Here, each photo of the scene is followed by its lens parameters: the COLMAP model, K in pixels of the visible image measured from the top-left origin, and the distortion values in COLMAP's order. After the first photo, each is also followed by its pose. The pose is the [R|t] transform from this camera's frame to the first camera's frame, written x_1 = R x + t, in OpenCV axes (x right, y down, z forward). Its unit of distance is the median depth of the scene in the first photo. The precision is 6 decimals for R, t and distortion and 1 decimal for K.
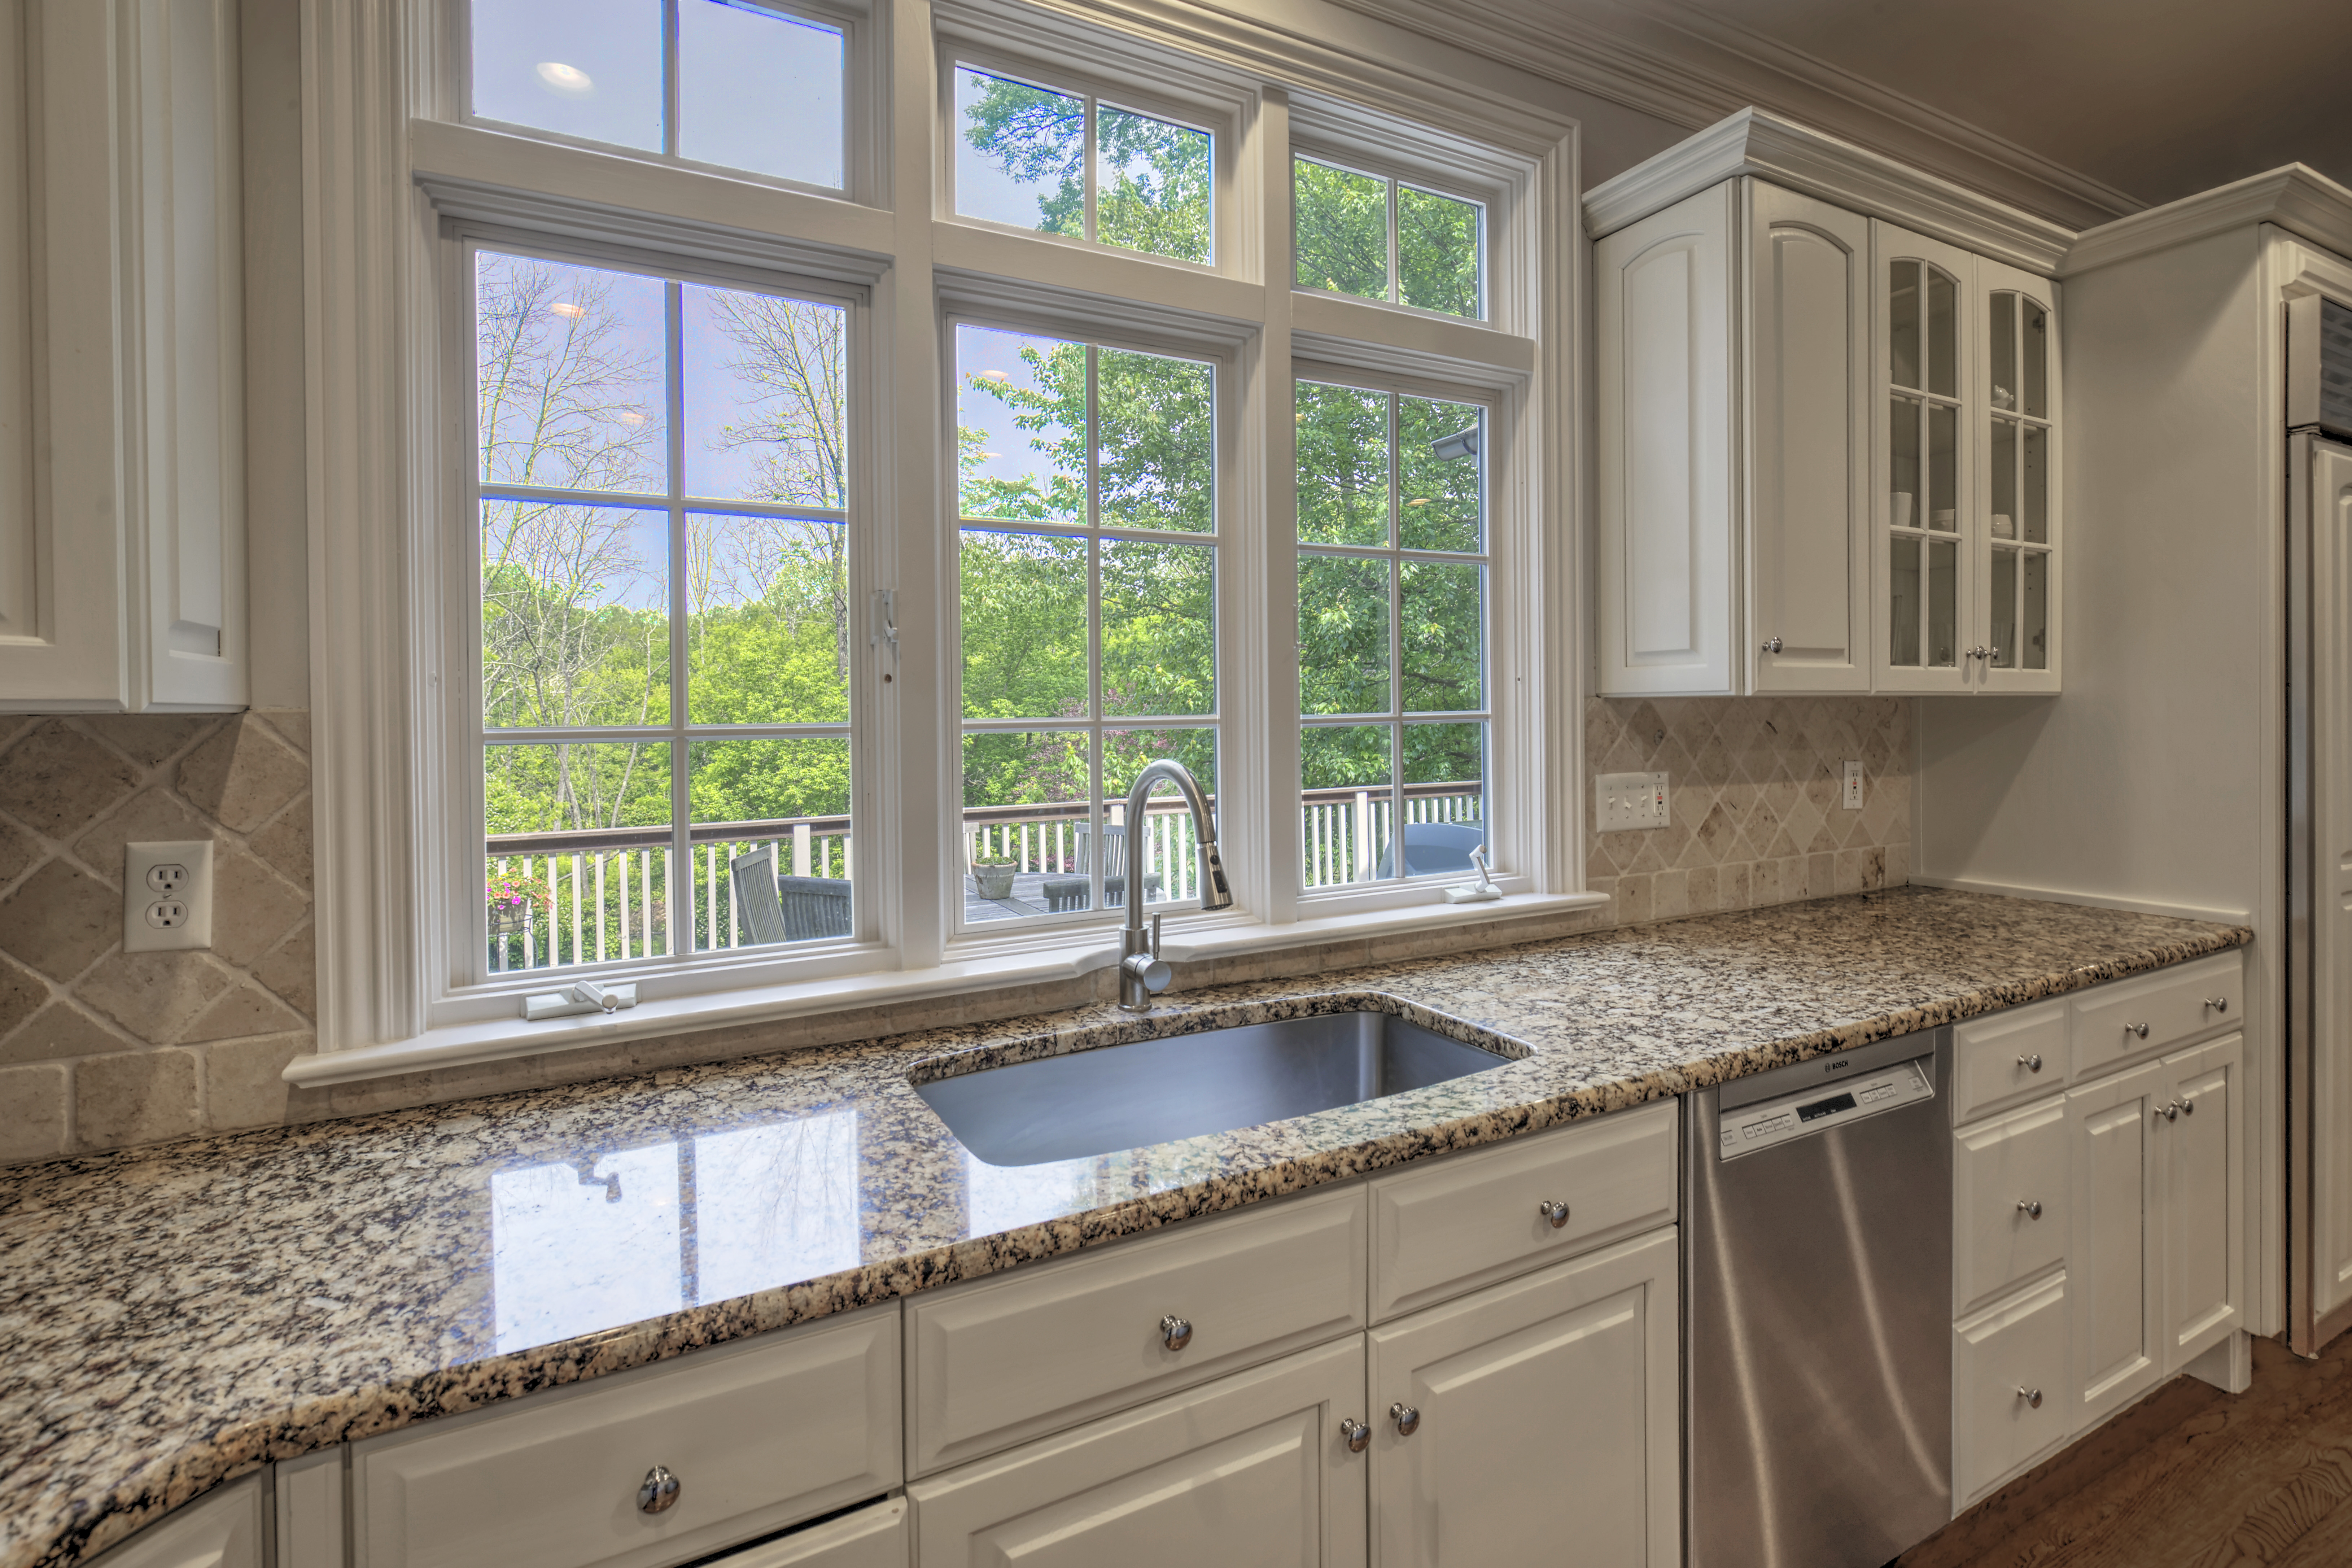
lens RADIAL K [[1070.2, 0, 1184.0], [0, 1070.2, 770.1], [0, 0, 1]] dist [0.000925, 0.000499]
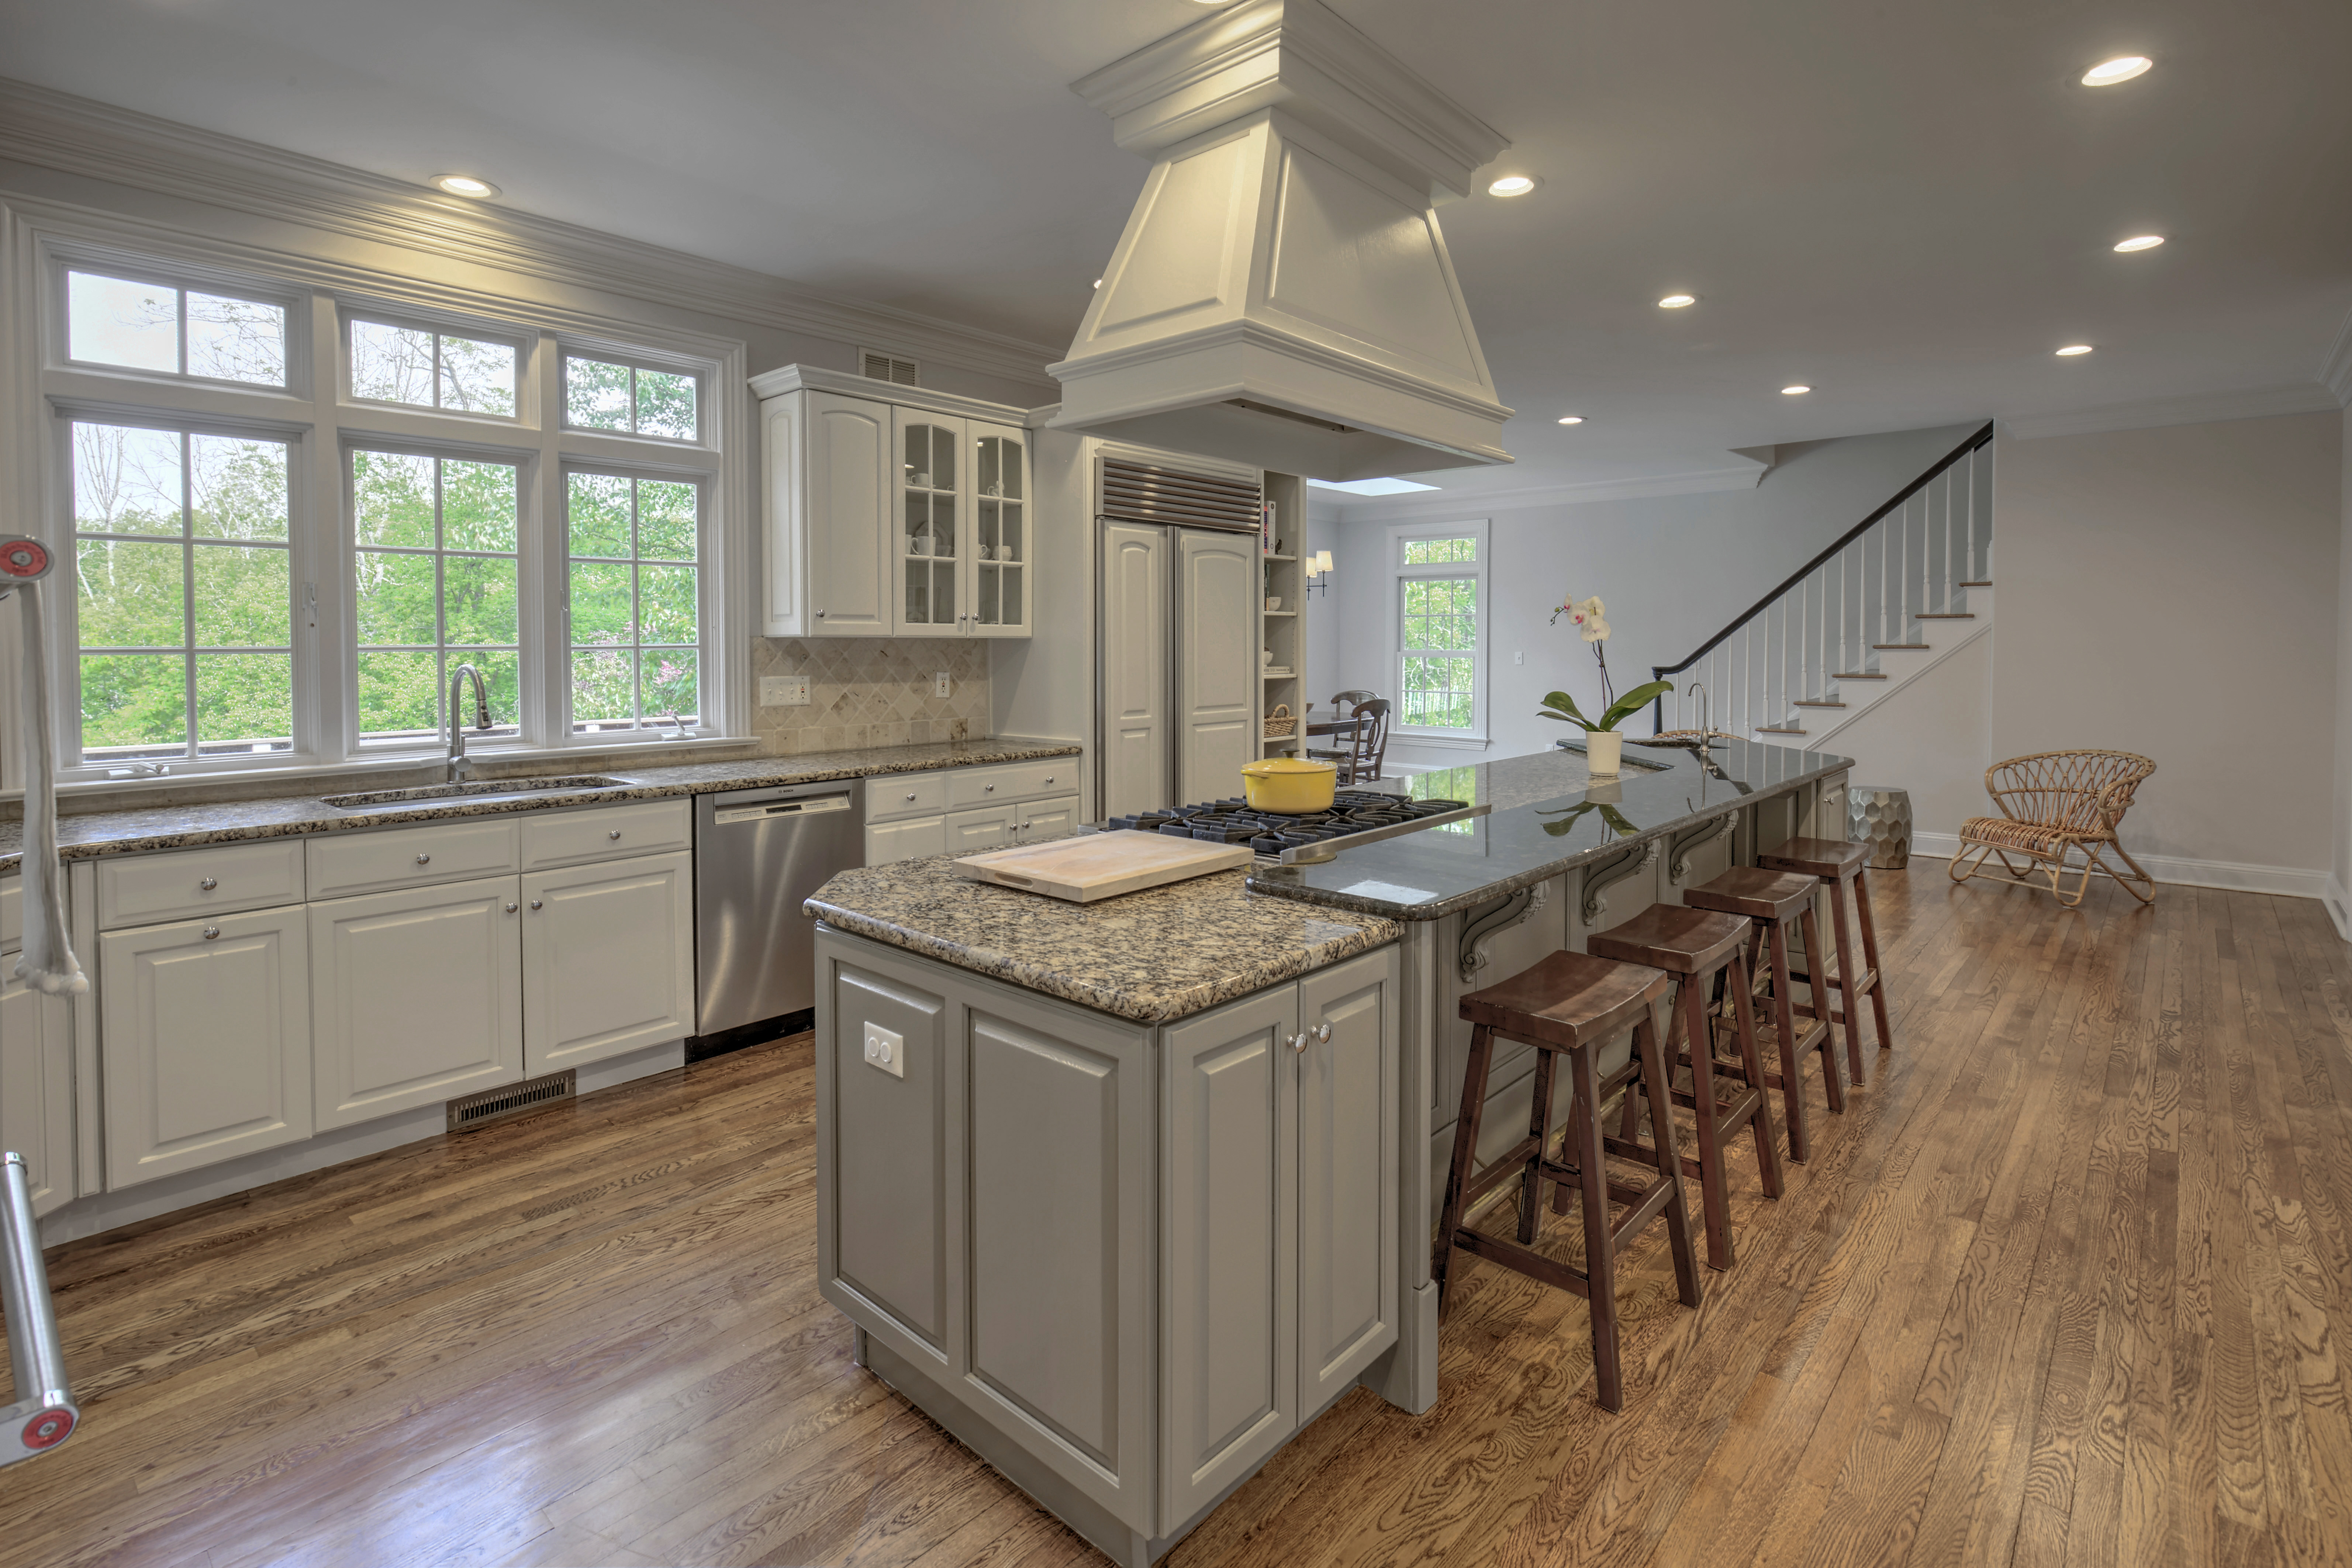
lens RADIAL K [[1113.1, 0, 1176.7], [0, 1113.1, 702.6], [0, 0, 1]] dist [-0.003399, 0.001012]
pose [[0.940684, -0.011600, 0.339087, 0.400727], [0.013423, 0.999905, -0.003034, 0.065382], [-0.339020, 0.007406, 0.940750, -1.126928]]
